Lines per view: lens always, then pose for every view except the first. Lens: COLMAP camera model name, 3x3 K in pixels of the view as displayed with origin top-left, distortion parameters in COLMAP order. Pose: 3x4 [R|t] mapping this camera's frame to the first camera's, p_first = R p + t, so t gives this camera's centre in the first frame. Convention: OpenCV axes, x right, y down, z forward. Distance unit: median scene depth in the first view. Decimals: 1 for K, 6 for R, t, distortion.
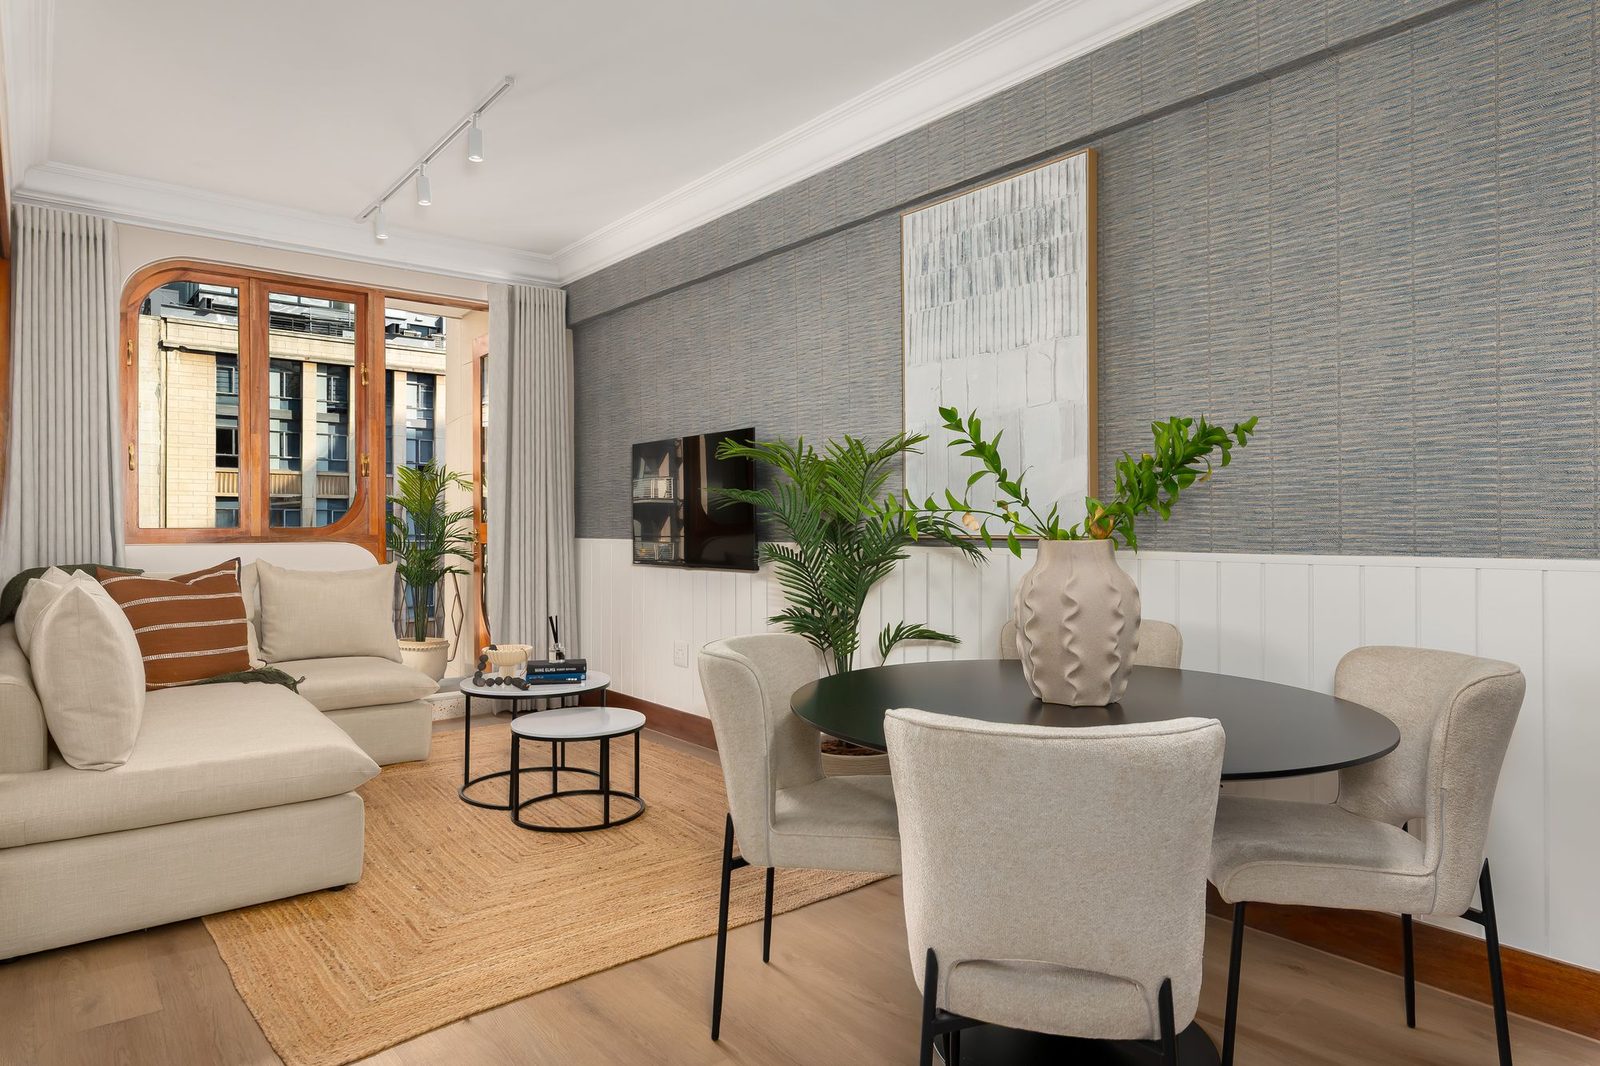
lens RADIAL K [[944.3, 0, 800.0], [0, 944.3, 533.0], [0, 0, 1]] dist [0.000105, -0.000002]
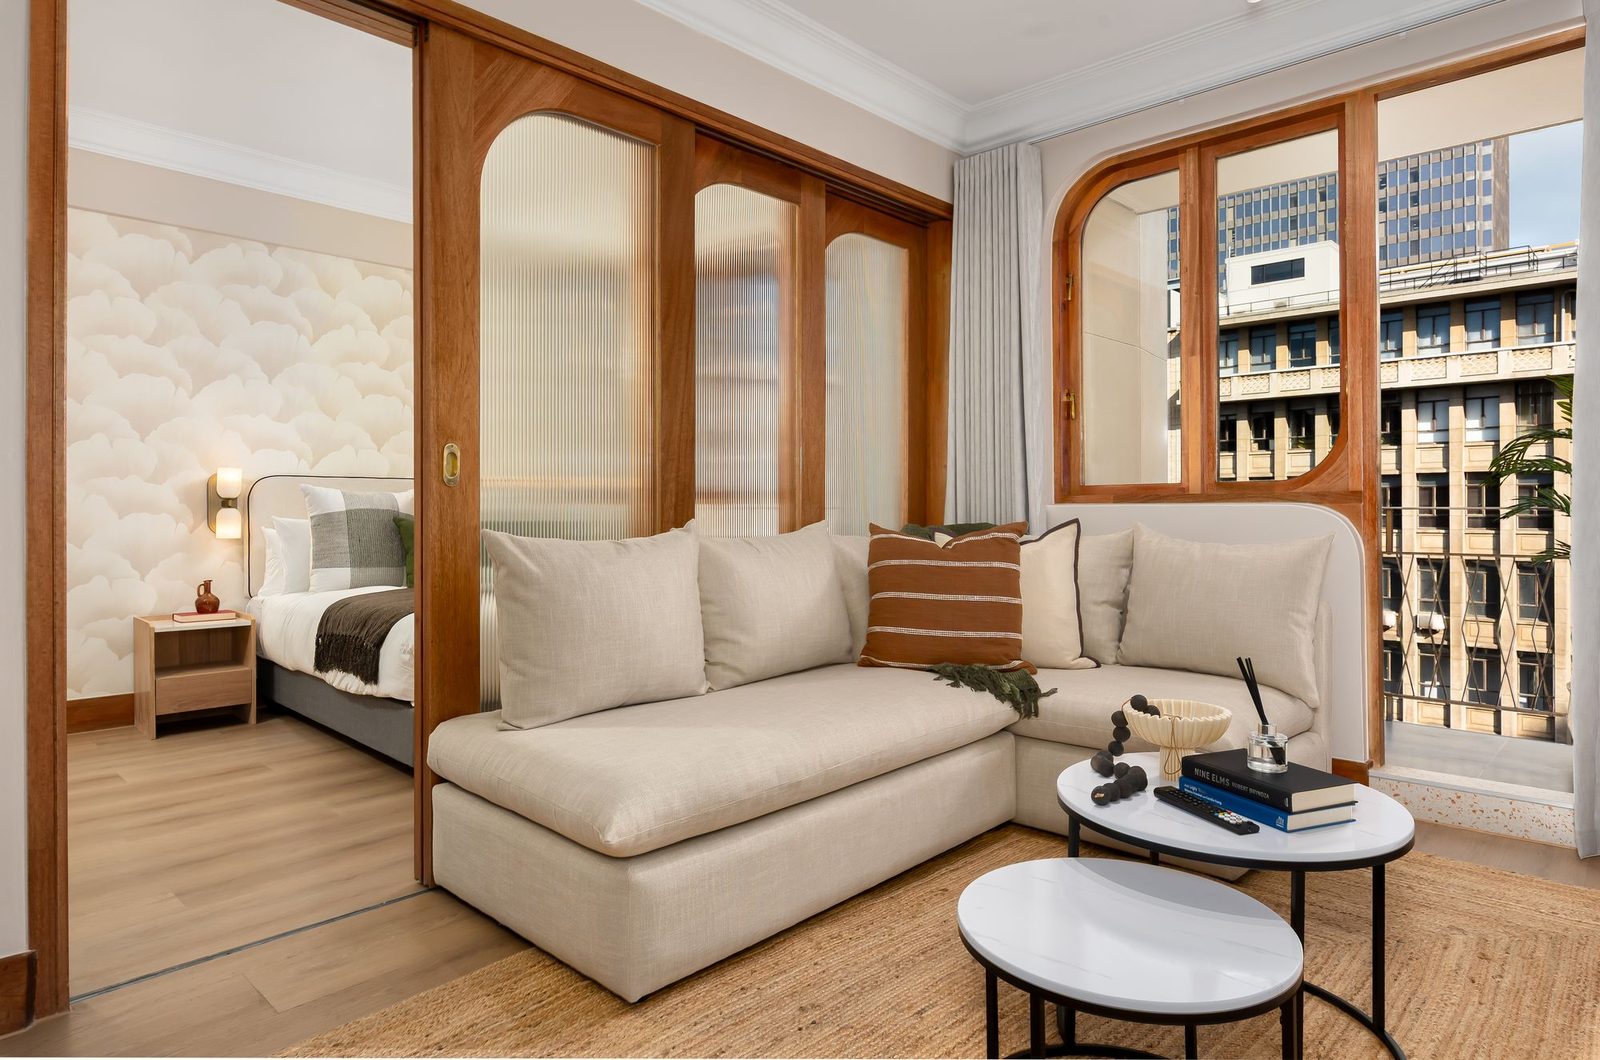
lens RADIAL K [[921.2, 0, 800.0], [0, 921.2, 530.0], [0, 0, 1]] dist [0.001484, 0.000096]
pose [[0.130607, 0.005891, -0.991417, 0.126865], [0.003581, 0.999973, 0.006413, 0.034525], [0.991428, -0.004388, 0.130582, 0.787849]]
